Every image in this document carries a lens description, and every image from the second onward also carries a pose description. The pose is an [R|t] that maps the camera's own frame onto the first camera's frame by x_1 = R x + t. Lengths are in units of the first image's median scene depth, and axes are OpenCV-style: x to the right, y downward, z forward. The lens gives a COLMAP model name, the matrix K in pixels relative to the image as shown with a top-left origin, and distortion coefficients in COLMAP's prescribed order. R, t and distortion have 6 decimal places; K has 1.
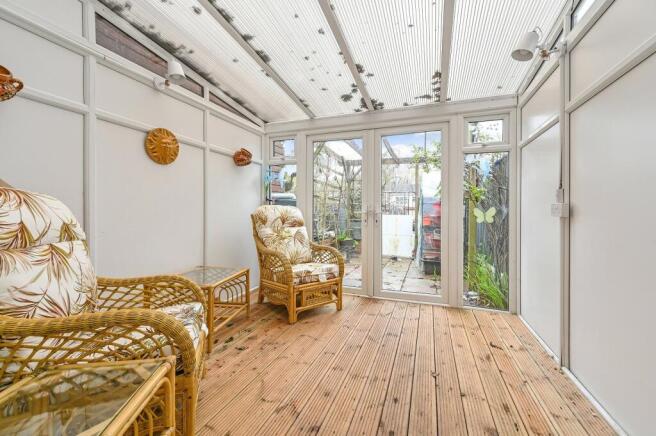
lens RADIAL K [[263.0, 0, 330.6], [0, 263.0, 215.0], [0, 0, 1]] dist [0.003469, 0.000450]
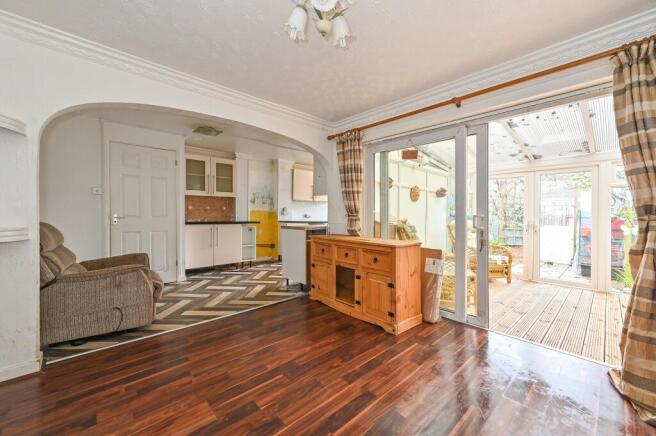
lens RADIAL K [[263.0, 0, 329.9], [0, 263.0, 215.4], [0, 0, 1]] dist [0.003469, 0.000450]
pose [[0.896841, 0.009497, -0.442252, -0.235957], [-0.015112, 0.999844, -0.009175, -0.040582], [0.442095, 0.014911, 0.896844, -0.967378]]
